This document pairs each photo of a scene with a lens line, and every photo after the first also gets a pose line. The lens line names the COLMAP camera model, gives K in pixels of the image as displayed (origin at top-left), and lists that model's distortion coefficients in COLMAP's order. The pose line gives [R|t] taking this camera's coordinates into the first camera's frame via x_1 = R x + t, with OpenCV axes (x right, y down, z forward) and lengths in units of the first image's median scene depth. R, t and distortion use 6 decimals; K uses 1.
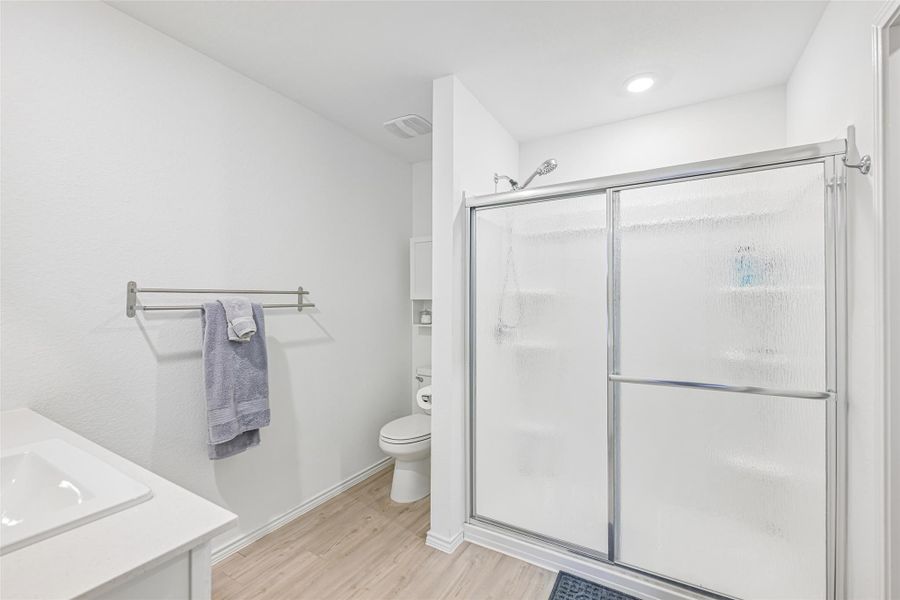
lens RADIAL K [[371.5, 0, 449.3], [0, 371.5, 301.3], [0, 0, 1]] dist [0.001774, 0.000089]
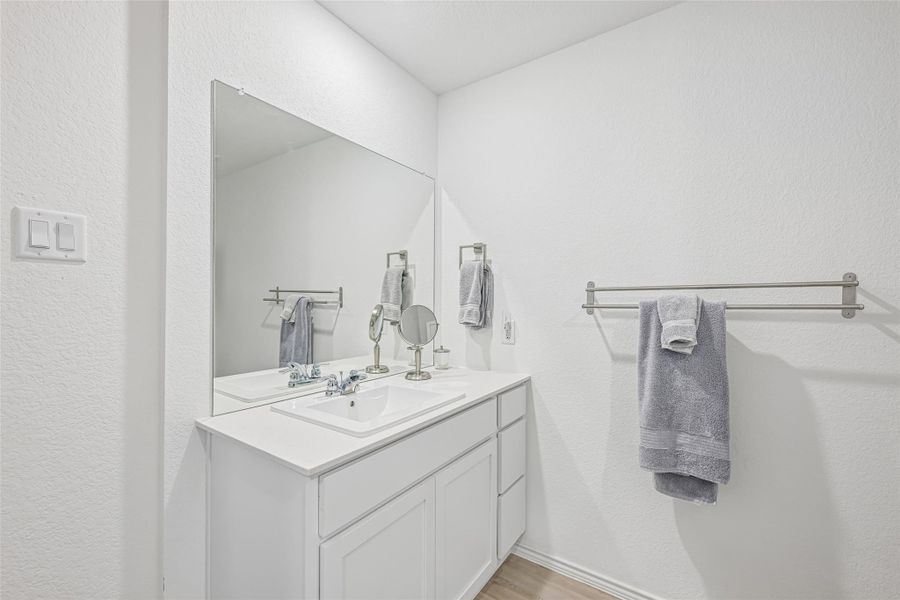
lens RADIAL K [[371.5, 0, 447.8], [0, 371.5, 301.2], [0, 0, 1]] dist [0.001774, 0.000089]
pose [[-0.075713, 0.001649, -0.997128, 0.238049], [0.000967, 0.999998, 0.001580, 0.001347], [0.997129, -0.000844, -0.075714, 0.597040]]
